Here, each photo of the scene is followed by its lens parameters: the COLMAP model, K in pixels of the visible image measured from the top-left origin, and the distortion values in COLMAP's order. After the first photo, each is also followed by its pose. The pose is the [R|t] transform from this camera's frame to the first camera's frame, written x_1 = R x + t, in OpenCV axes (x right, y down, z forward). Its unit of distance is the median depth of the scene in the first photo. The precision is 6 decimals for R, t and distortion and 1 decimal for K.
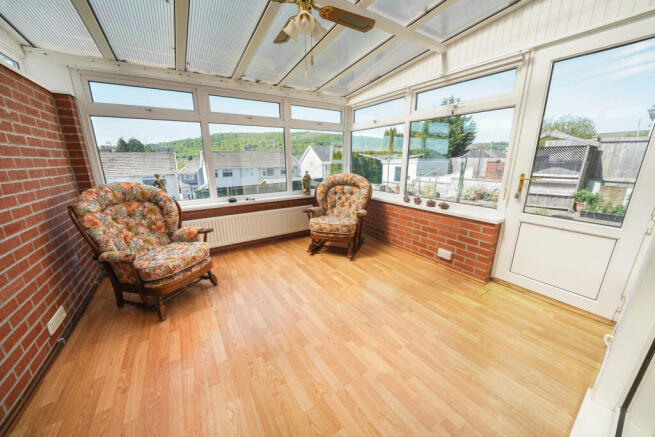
lens RADIAL K [[226.2, 0, 326.8], [0, 226.2, 218.5], [0, 0, 1]] dist [-0.018224, -0.000341]
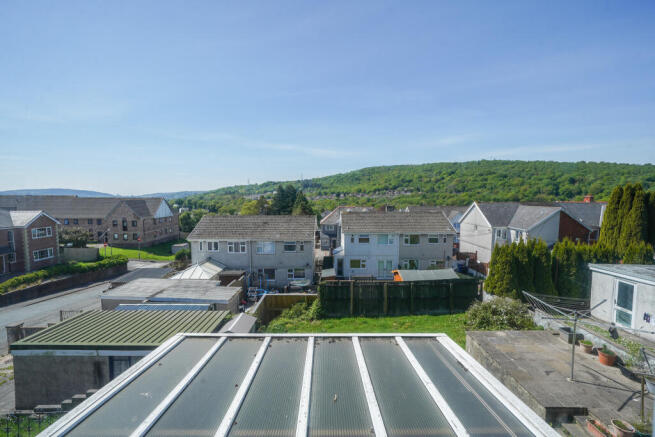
lens RADIAL K [[290.4, 0, 327.9], [0, 290.4, 217.6], [0, 0, 1]] dist [0.004139, 0.000547]
pose [[0.843410, 0.043005, -0.535547, 0.035700], [-0.138966, 0.980332, -0.140131, -0.097182], [0.518988, 0.192611, 0.832798, -0.021664]]
